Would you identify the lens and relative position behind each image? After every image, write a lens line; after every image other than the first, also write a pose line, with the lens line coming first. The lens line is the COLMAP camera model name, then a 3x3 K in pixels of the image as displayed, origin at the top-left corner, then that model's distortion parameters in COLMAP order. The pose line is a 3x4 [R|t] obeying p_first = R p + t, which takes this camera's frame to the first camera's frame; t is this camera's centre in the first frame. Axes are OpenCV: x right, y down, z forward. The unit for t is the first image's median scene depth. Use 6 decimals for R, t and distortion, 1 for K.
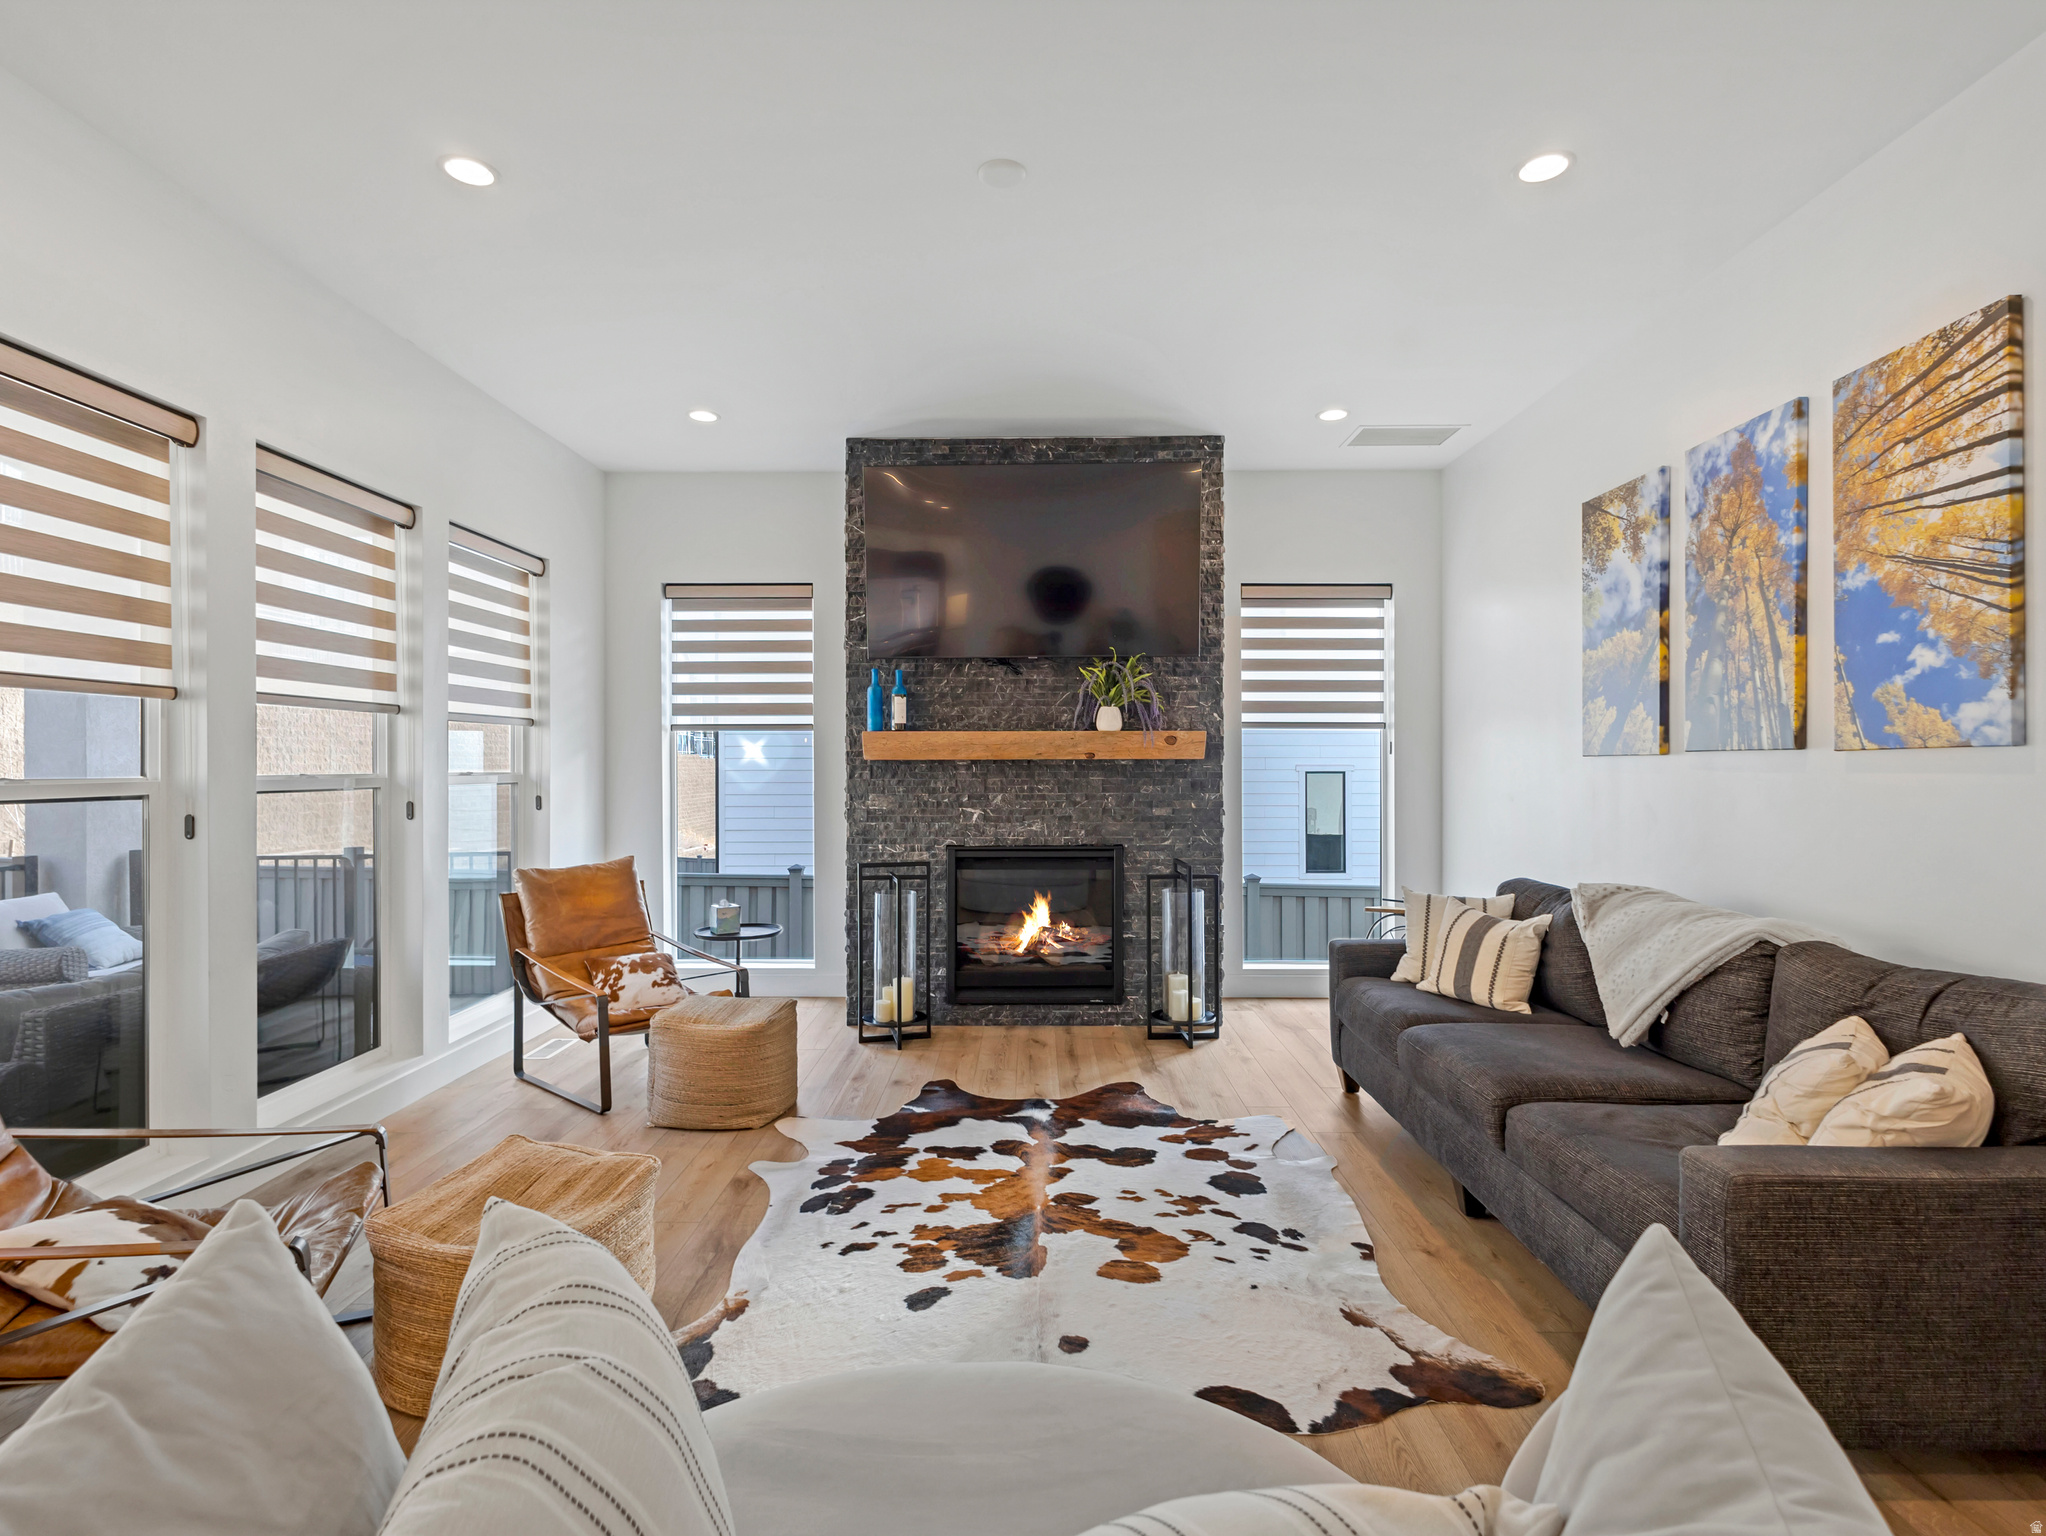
lens RADIAL K [[1017.9, 0, 1025.5], [0, 1017.9, 768.0], [0, 0, 1]] dist [0.007394, -0.001877]
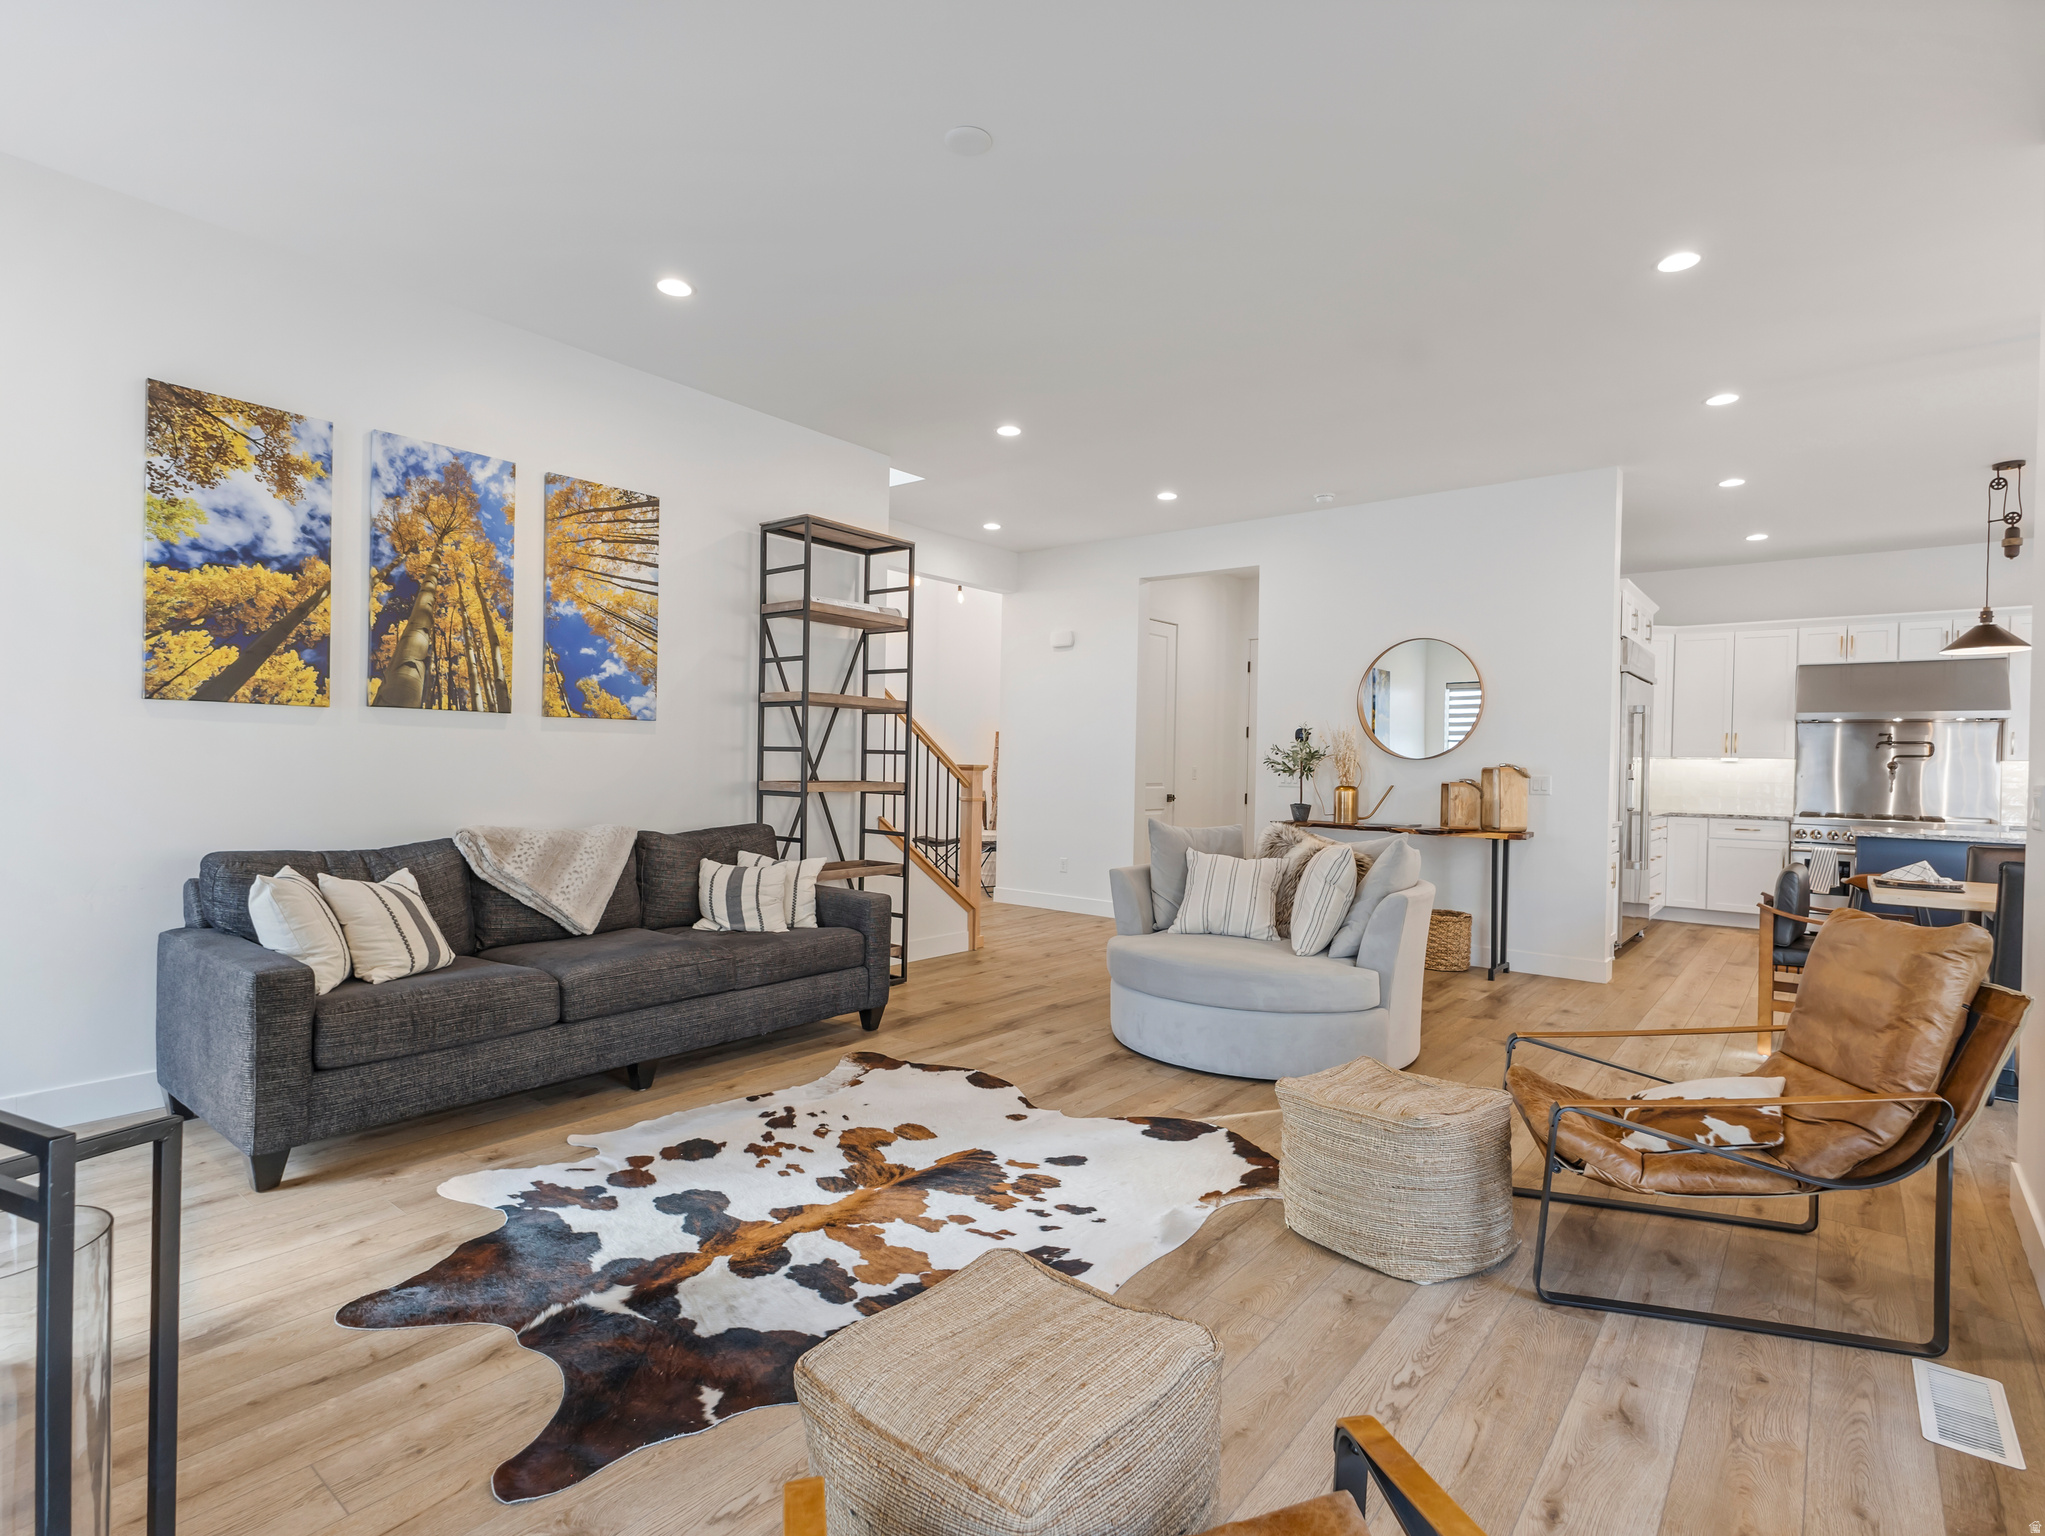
lens RADIAL K [[1017.4, 0, 1025.0], [0, 1017.4, 768.0], [0, 0, 1]] dist [0.007394, -0.001877]
pose [[-0.786918, -0.017764, 0.616801, -0.511073], [-0.016446, 0.999834, 0.007813, 0.026429], [-0.616838, -0.003996, -0.787080, 1.272338]]
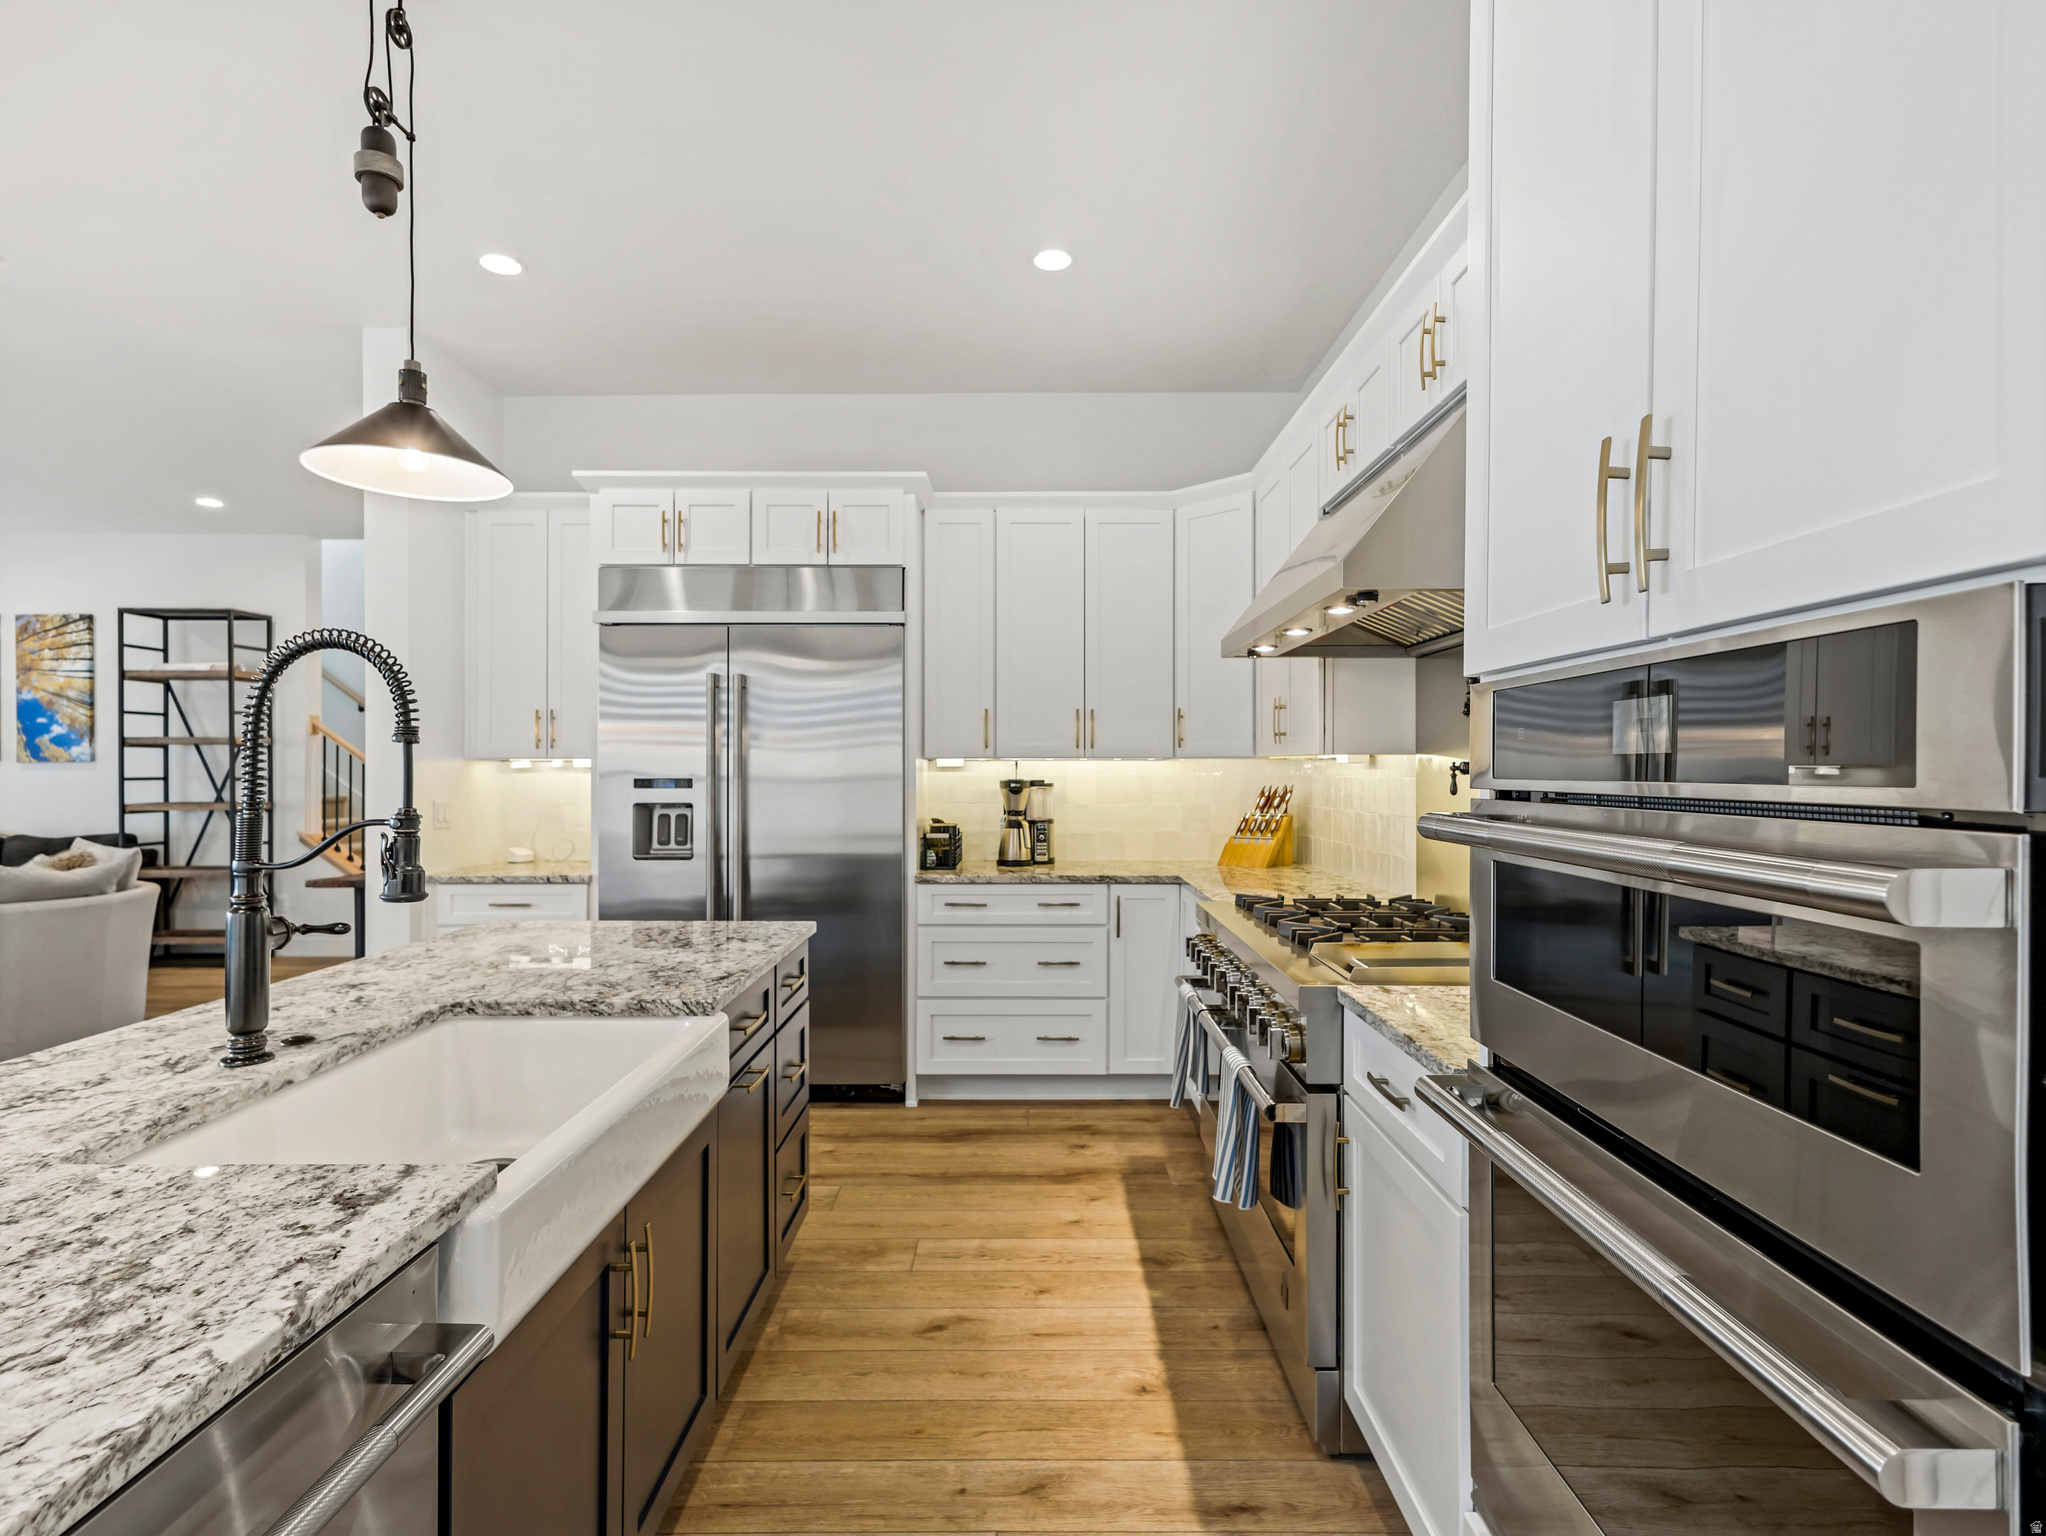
lens RADIAL K [[1017.9, 0, 1025.5], [0, 1017.9, 768.0], [0, 0, 1]] dist [0.007394, -0.001877]
pose [[-0.000291, 0.004330, 0.999991, -1.237715], [0.006642, 0.999969, -0.004328, 0.017267], [-0.999978, 0.006640, -0.000320, -1.060396]]
